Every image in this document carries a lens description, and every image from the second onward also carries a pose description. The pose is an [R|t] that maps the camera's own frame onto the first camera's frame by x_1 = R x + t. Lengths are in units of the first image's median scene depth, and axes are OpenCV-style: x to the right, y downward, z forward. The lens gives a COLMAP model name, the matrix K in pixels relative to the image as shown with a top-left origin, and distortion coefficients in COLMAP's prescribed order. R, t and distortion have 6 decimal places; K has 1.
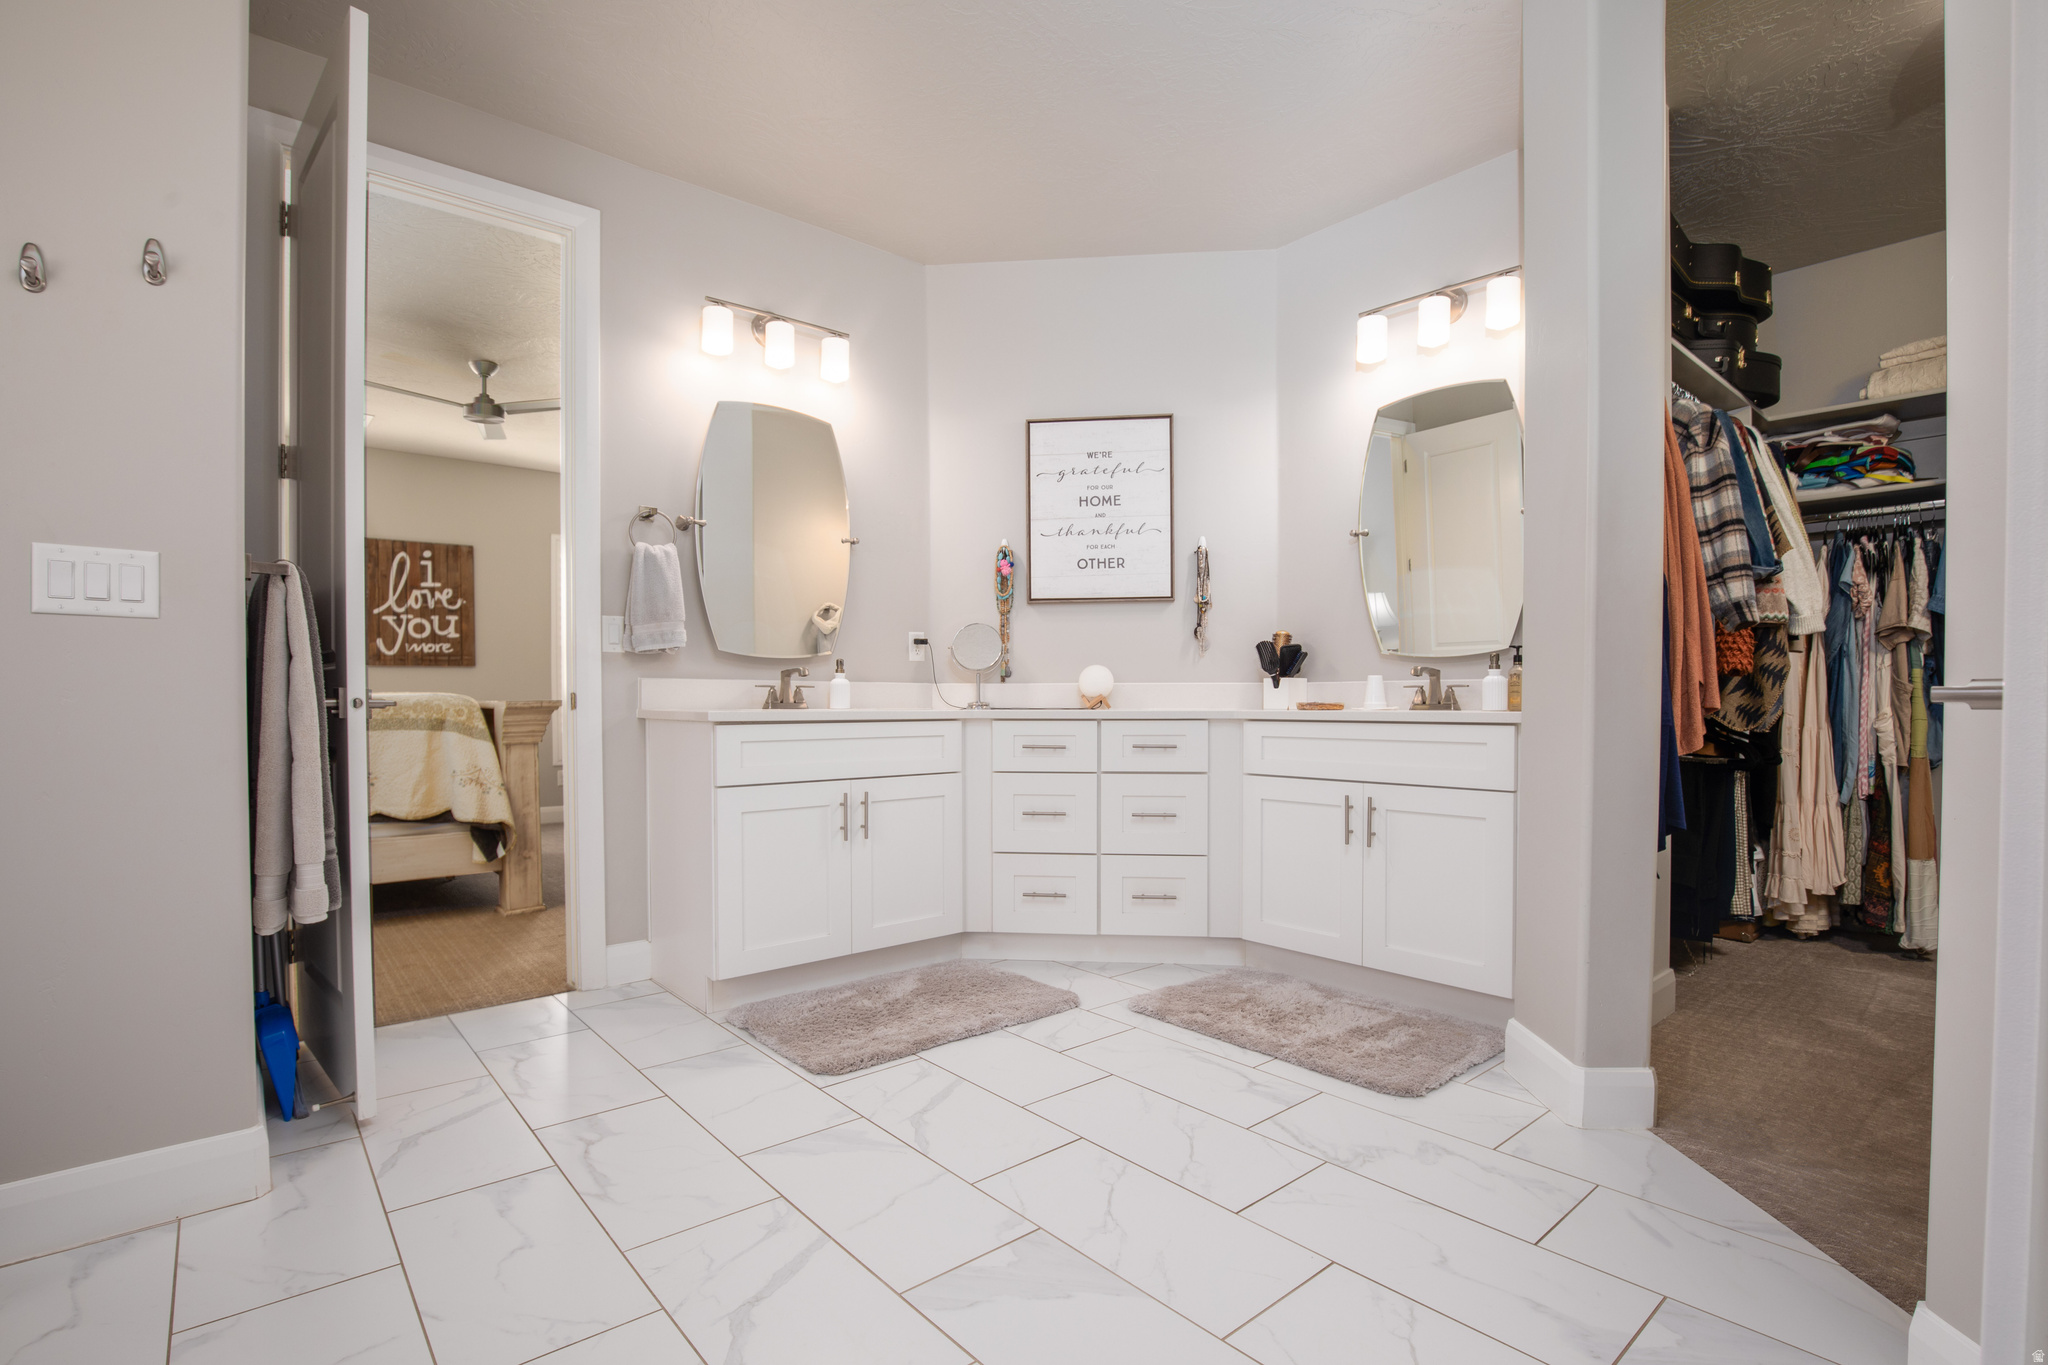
lens RADIAL K [[939.9, 0, 1026.3], [0, 939.9, 693.9], [0, 0, 1]] dist [-0.014727, 0.000094]
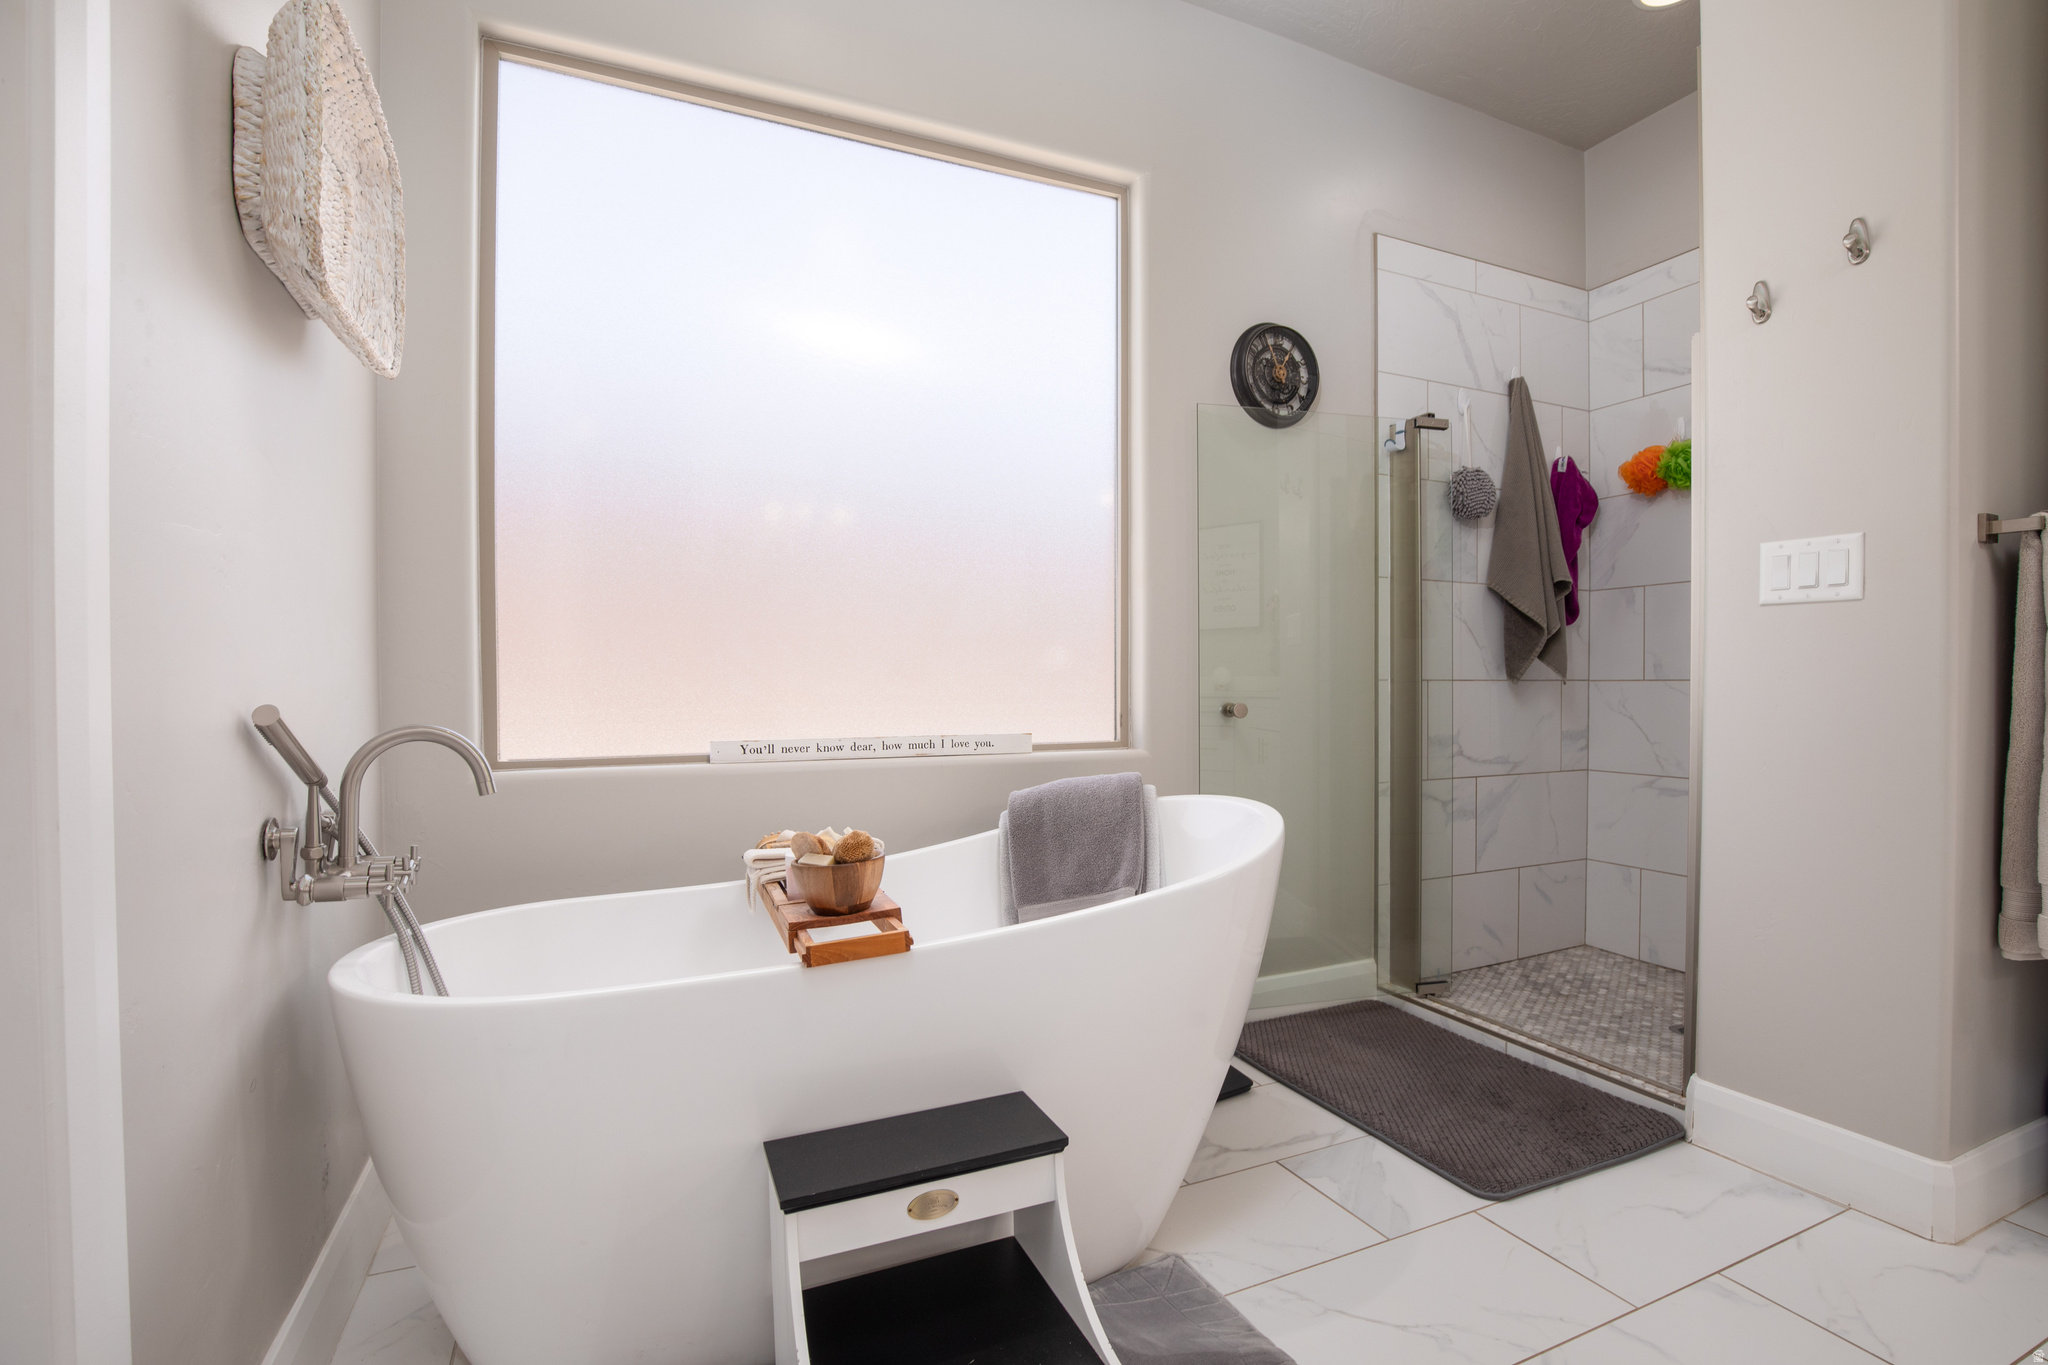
lens RADIAL K [[939.9, 0, 1026.5], [0, 939.9, 689.0], [0, 0, 1]] dist [-0.014727, 0.000094]
pose [[-0.268842, 0.011928, -0.963110, 0.223384], [0.007420, 0.999919, 0.010313, -0.002310], [0.963156, -0.004374, -0.268909, 0.353190]]
